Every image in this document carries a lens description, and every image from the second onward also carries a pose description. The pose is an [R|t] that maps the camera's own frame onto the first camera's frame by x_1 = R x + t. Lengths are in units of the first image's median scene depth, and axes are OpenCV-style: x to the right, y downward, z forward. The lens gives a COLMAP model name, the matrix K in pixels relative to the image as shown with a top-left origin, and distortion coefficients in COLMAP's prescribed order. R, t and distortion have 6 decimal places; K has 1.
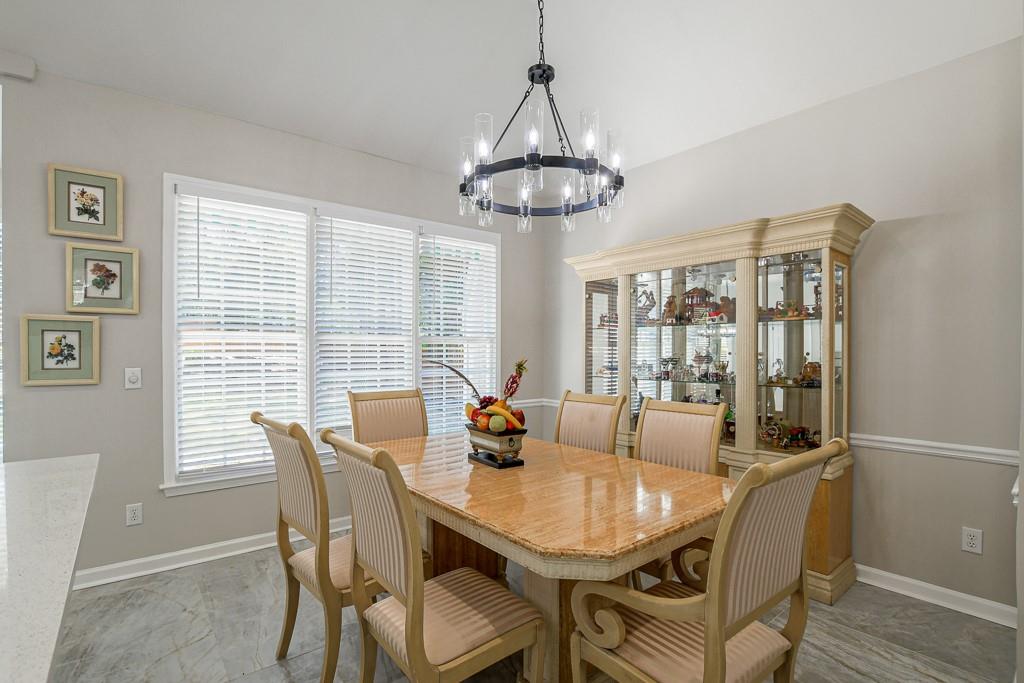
lens RADIAL K [[486.9, 0, 509.9], [0, 486.9, 350.6], [0, 0, 1]] dist [-0.022703, 0.000462]
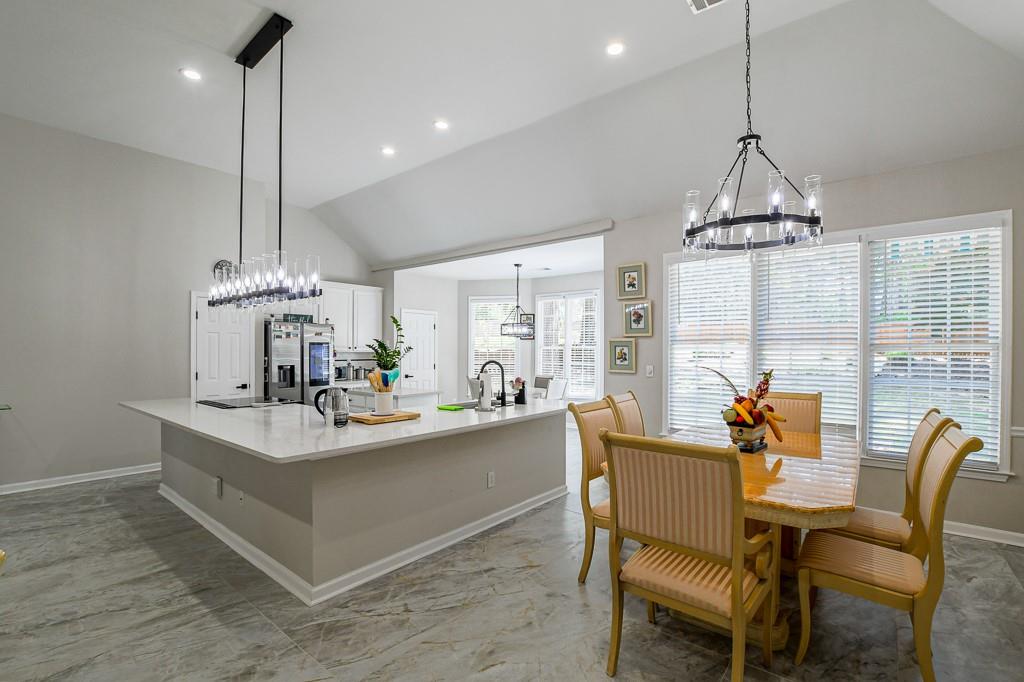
lens RADIAL K [[462.3, 0, 504.3], [0, 462.3, 351.7], [0, 0, 1]] dist [-0.012964, 0.000386]
pose [[0.186685, 0.003170, -0.982415, 0.868008], [-0.006216, 0.999979, 0.002045, -0.017870], [0.982400, 0.005725, 0.186701, 0.131903]]
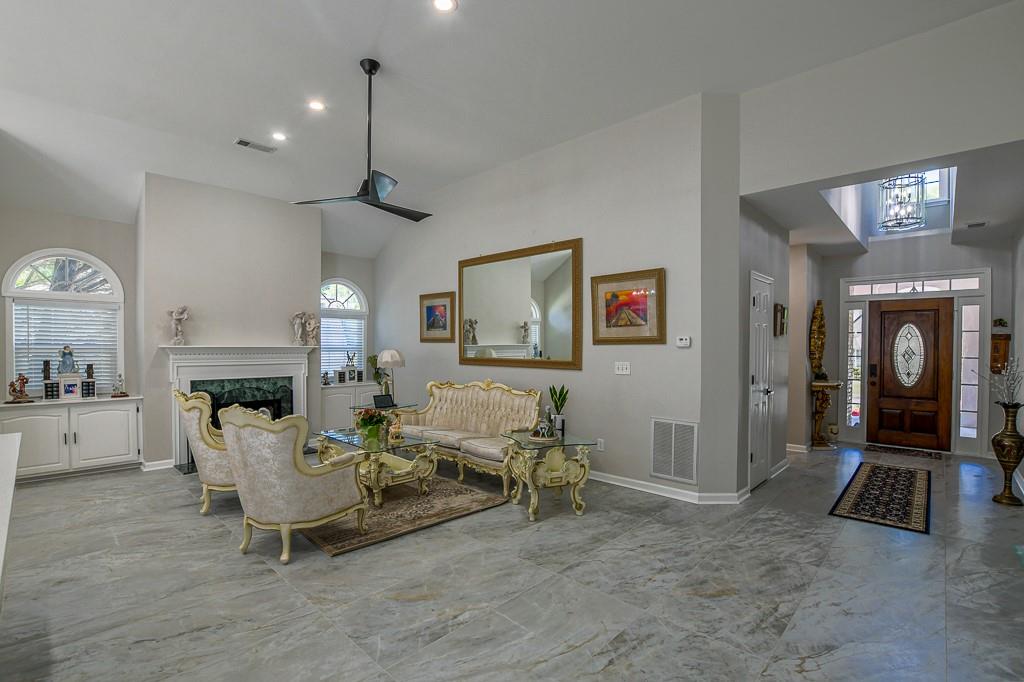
lens RADIAL K [[462.3, 0, 504.3], [0, 462.3, 351.7], [0, 0, 1]] dist [-0.012964, 0.000386]
pose [[-0.115831, -0.011668, 0.993200, -0.987446], [-0.001213, 0.999932, 0.011606, -0.011818], [-0.993268, 0.000139, -0.115838, -0.957623]]
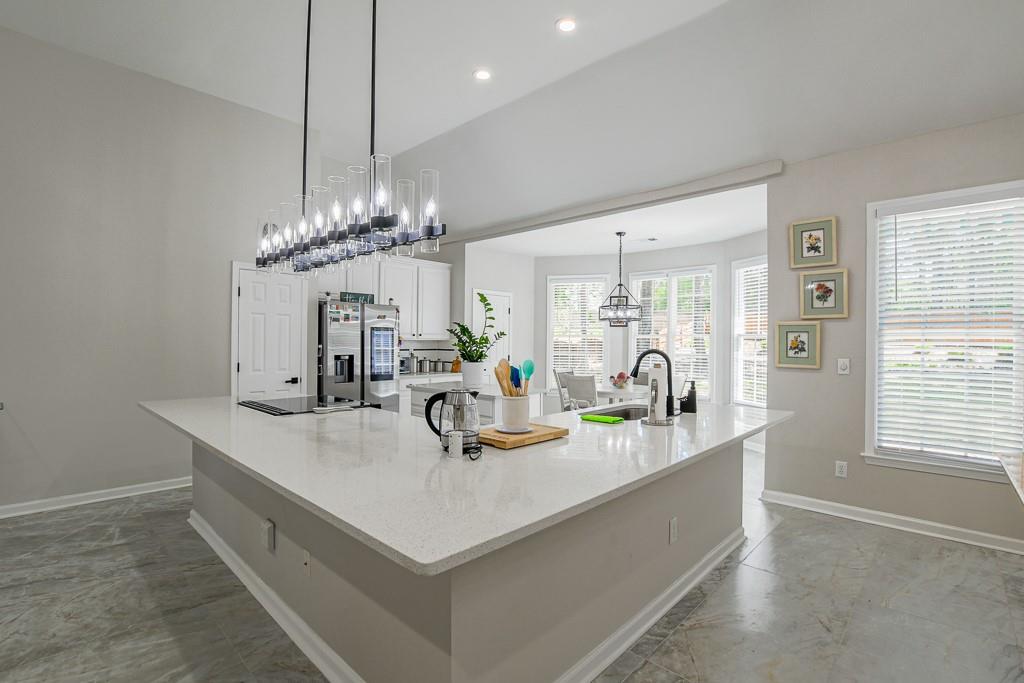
lens RADIAL K [[474.3, 0, 512.0], [0, 474.3, 341.5], [0, 0, 1]] dist [-0.015410, 0.000362]
pose [[0.125151, -0.000354, -0.992138, 0.400000], [-0.011852, 0.999928, -0.001852, 0.001987], [0.992067, 0.011991, 0.125138, -0.071346]]
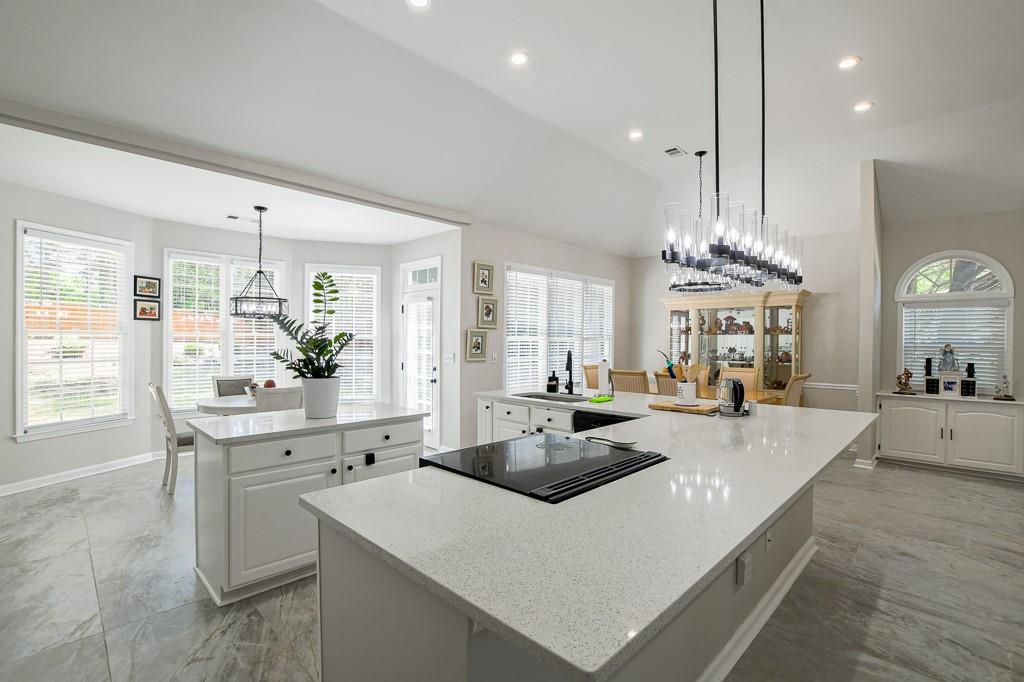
lens RADIAL K [[461.2, 0, 507.0], [0, 461.2, 345.2], [0, 0, 1]] dist [-0.051235, 0.014099]
pose [[0.995151, 0.004319, 0.098263, -0.968289], [-0.004499, 0.999989, 0.001611, -0.003479], [-0.098254, -0.002045, 0.995159, -1.090798]]
